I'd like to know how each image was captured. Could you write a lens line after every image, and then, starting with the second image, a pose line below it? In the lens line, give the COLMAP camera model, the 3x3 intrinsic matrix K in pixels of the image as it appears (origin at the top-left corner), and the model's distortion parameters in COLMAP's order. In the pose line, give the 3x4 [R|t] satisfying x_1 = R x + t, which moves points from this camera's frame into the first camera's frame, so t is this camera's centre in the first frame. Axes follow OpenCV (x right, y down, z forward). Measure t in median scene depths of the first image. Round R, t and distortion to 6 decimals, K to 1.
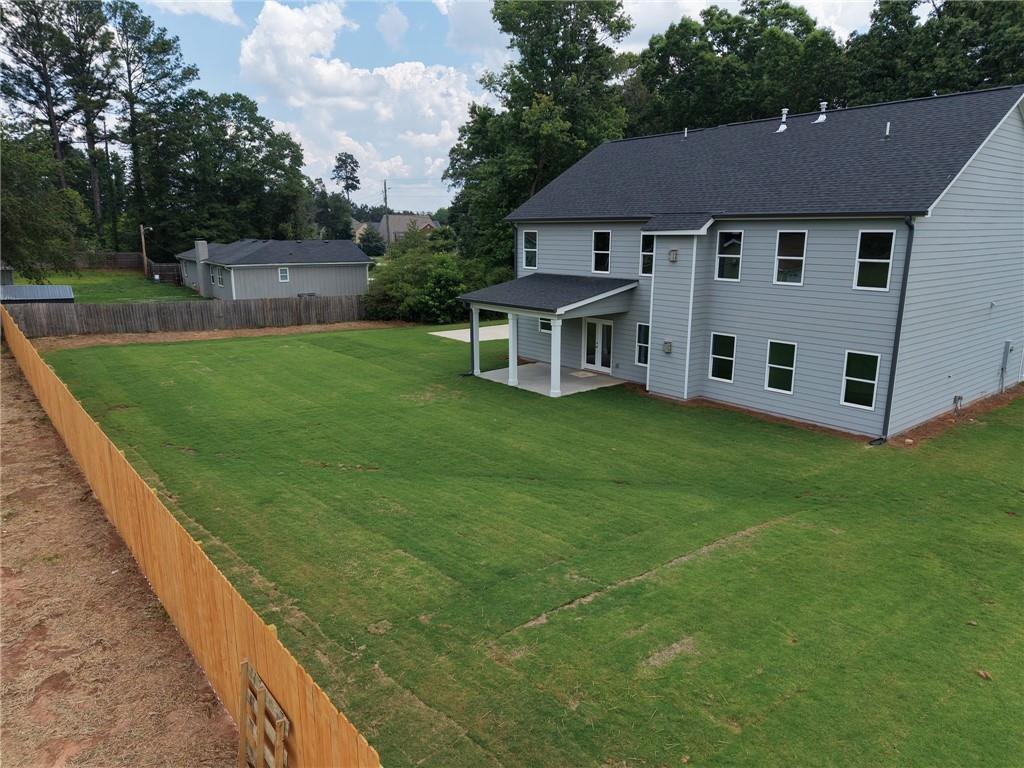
lens RADIAL K [[686.5, 0, 512.0], [0, 686.5, 384.0], [0, 0, 1]] dist [0.032497, -0.029683]
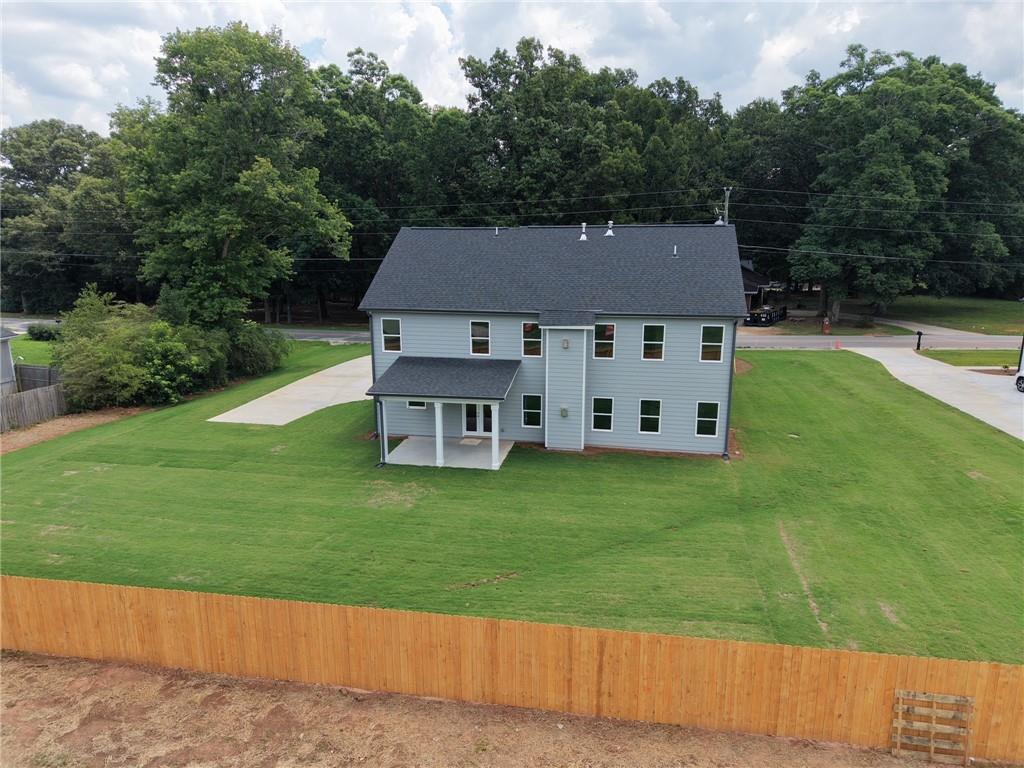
lens RADIAL K [[686.5, 0, 512.0], [0, 686.5, 384.0], [0, 0, 1]] dist [0.032497, -0.029683]
pose [[0.759465, -0.141297, 0.635018, -0.638289], [0.143748, 0.988449, 0.048020, -0.177121], [-0.634468, 0.054813, 0.771003, 0.068358]]
